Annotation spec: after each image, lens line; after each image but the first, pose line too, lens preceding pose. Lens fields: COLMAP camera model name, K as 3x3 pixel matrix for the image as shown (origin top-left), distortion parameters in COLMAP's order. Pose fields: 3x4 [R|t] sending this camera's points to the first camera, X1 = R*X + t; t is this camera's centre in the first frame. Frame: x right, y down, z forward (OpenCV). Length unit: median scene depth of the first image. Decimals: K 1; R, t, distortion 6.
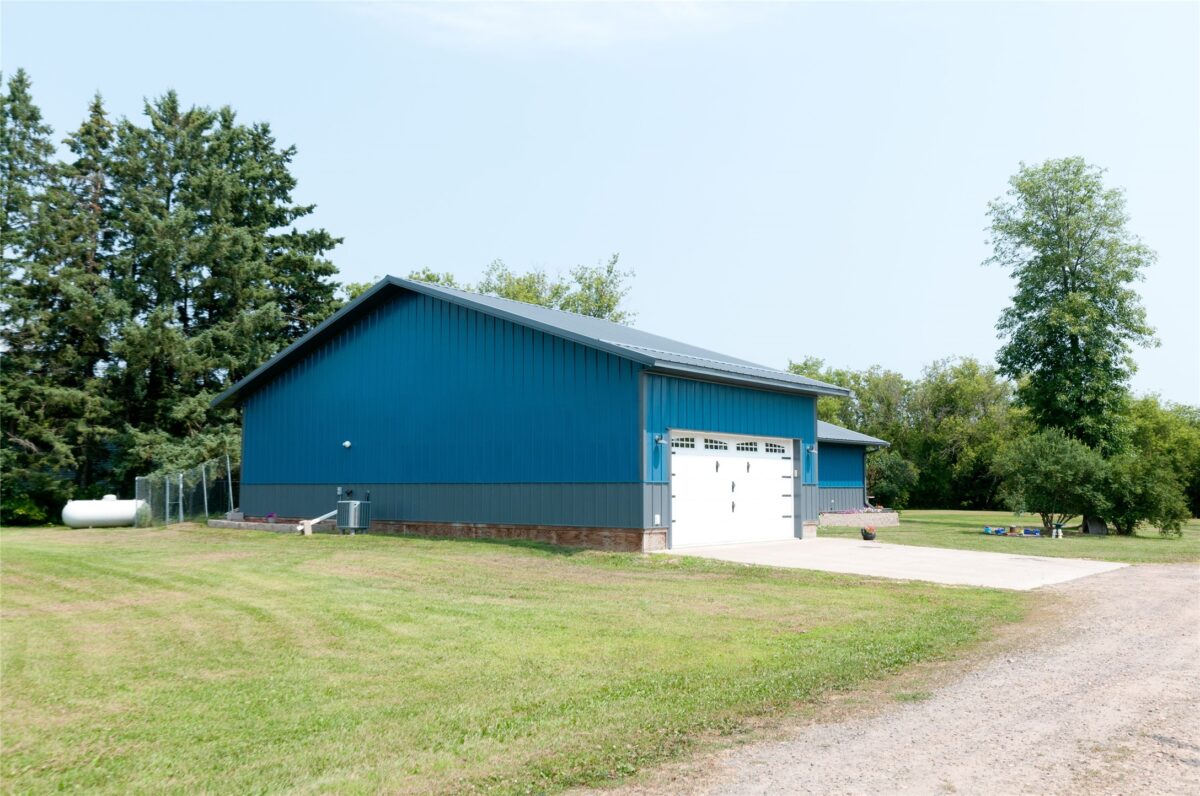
lens RADIAL K [[1028.0, 0, 597.2], [0, 1028.0, 411.9], [0, 0, 1]] dist [-0.004765, 0.009211]
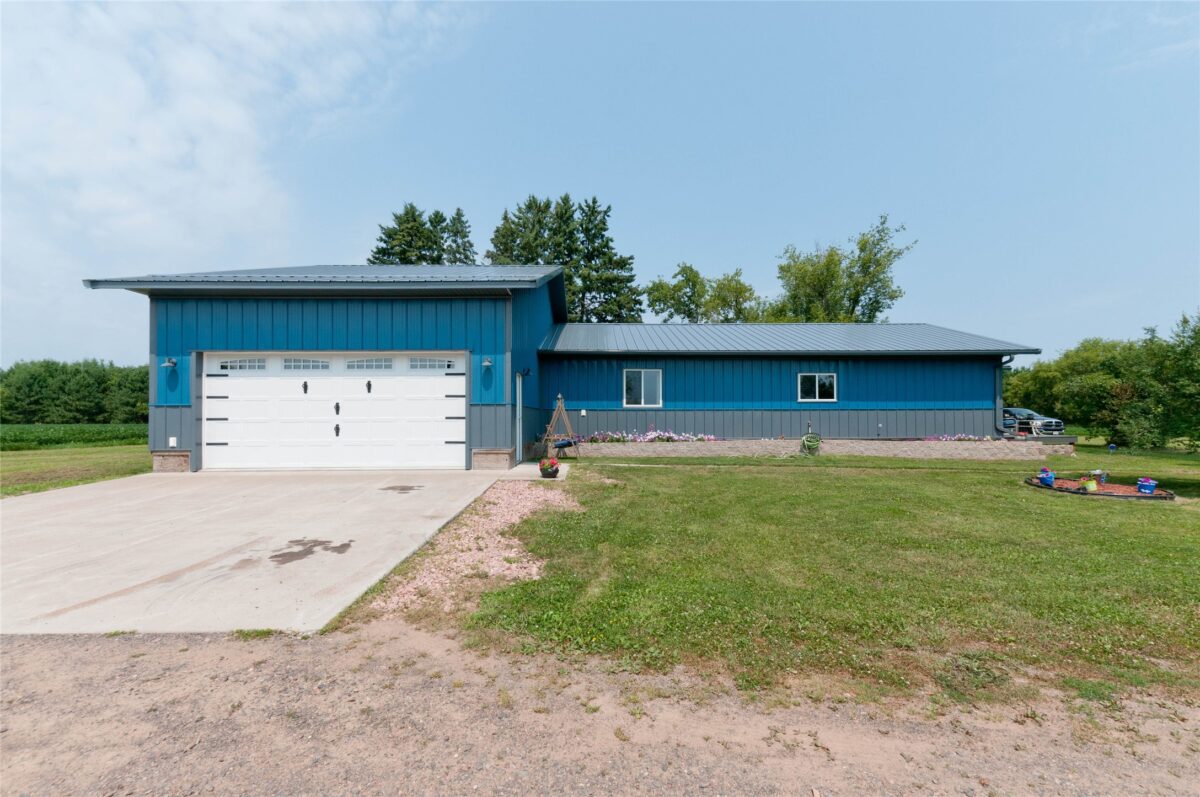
lens RADIAL K [[511.7, 0, 602.6], [0, 511.7, 408.3], [0, 0, 1]] dist [0.010367, -0.004699]
pose [[0.648324, -0.021844, -0.761051, 0.614882], [0.062152, 0.997771, 0.024308, 0.074059], [0.758823, -0.063060, 0.648236, 0.860070]]
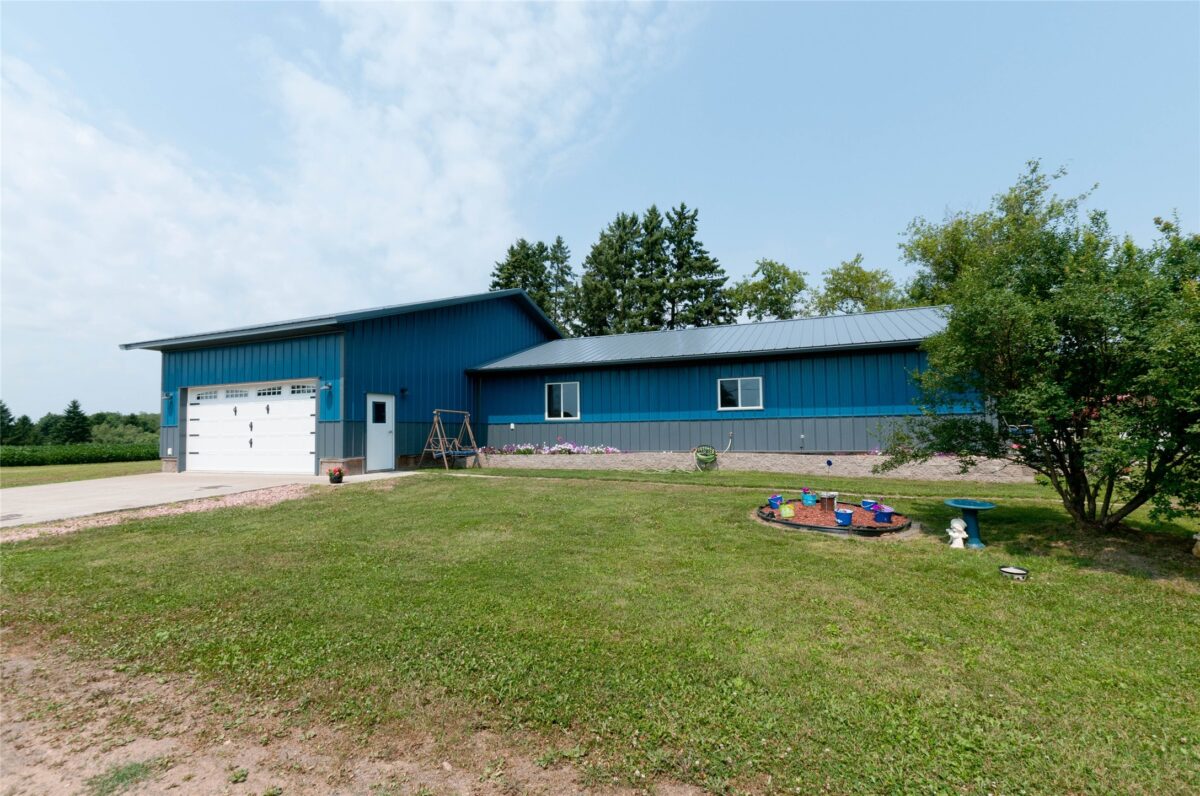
lens RADIAL K [[523.9, 0, 603.3], [0, 523.9, 408.4], [0, 0, 1]] dist [0.014643, -0.005329]
pose [[0.298047, -0.052140, -0.953126, 0.819707], [0.084383, 0.996037, -0.028100, 0.100859], [0.950814, -0.072052, 0.301265, 1.175068]]
